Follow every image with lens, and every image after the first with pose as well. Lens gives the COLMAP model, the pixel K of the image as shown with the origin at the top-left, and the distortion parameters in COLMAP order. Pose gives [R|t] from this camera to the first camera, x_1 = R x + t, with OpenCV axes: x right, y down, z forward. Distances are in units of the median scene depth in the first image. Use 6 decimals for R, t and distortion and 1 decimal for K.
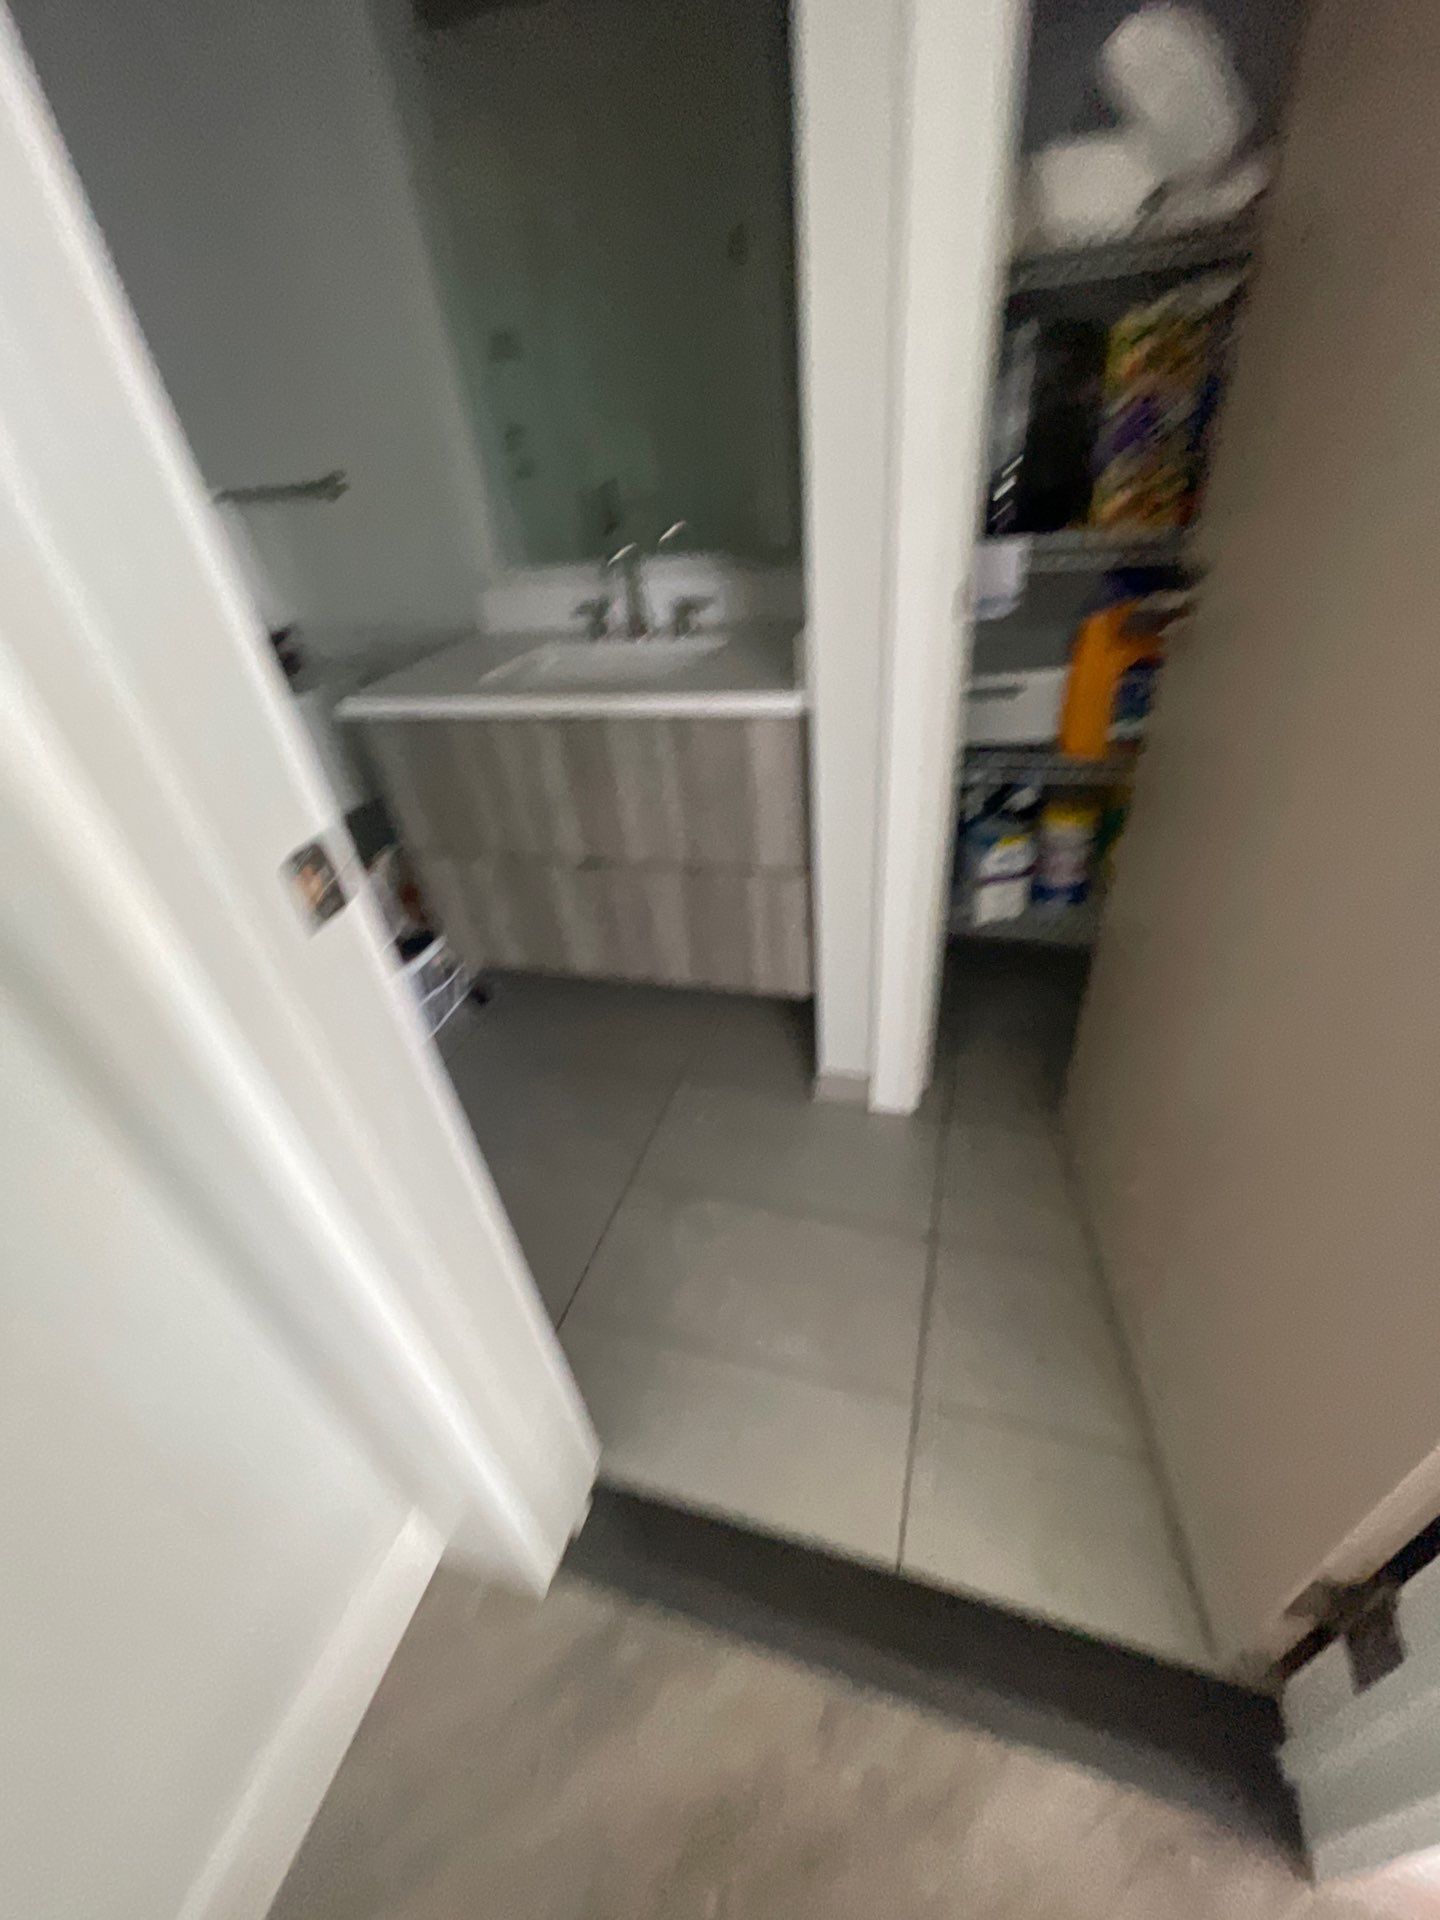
lens RADIAL K [[779.9, 0, 715.1], [0, 779.9, 955.9], [0, 0, 1]] dist [-0.001290, -0.000241]
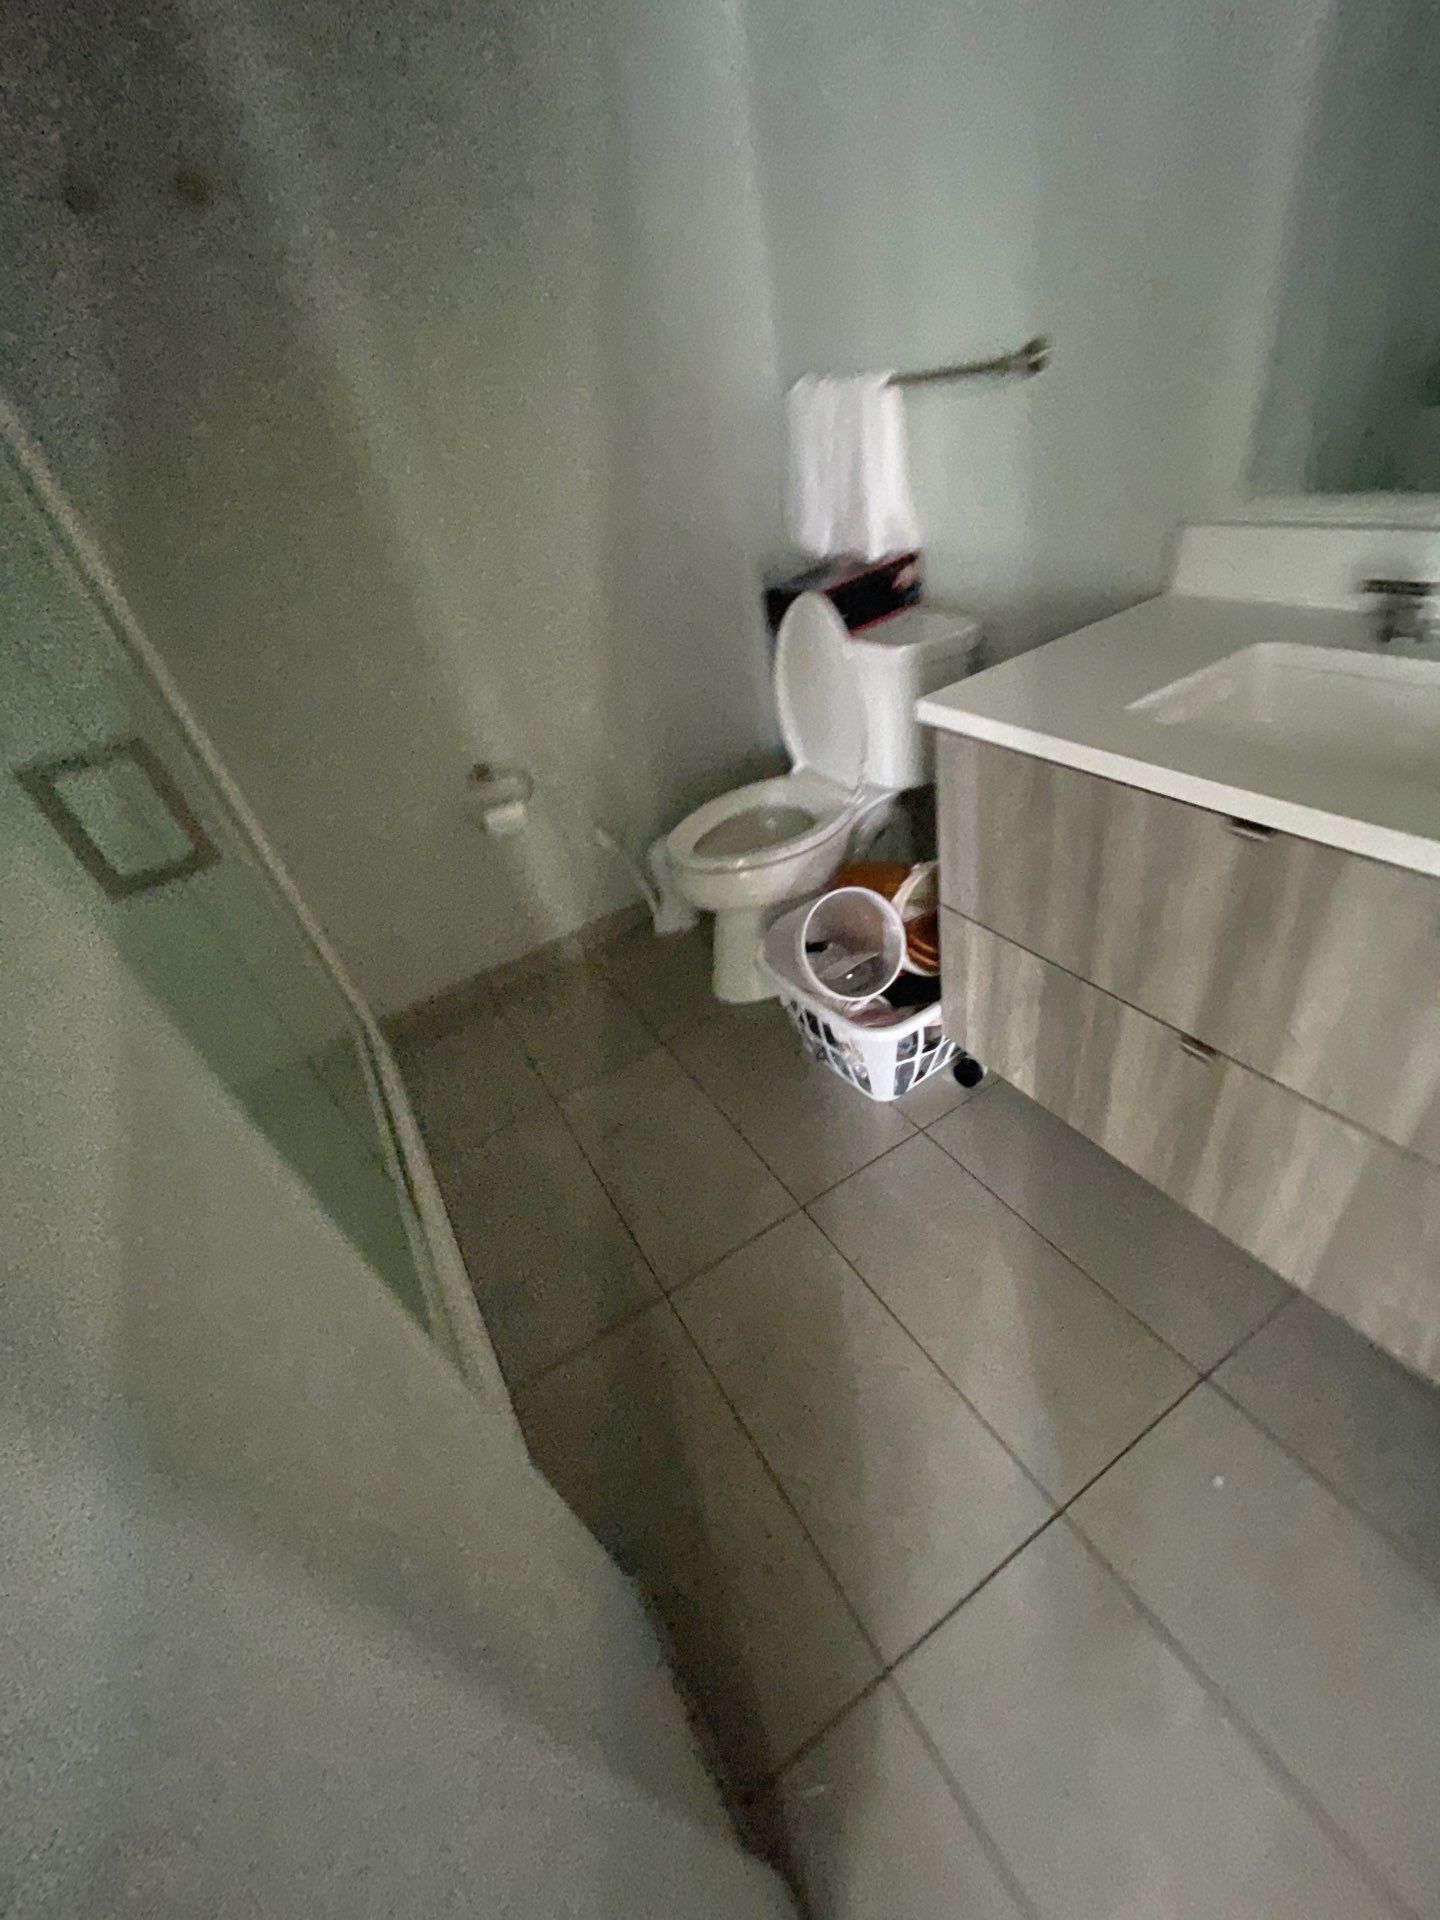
lens RADIAL K [[779.9, 0, 715.1], [0, 779.9, 955.9], [0, 0, 1]] dist [-0.001290, -0.000241]
pose [[0.741716, 0.371992, -0.558104, -0.112550], [-0.296184, 0.928234, 0.225068, -0.183270], [0.601775, -0.001635, 0.798664, 0.273577]]
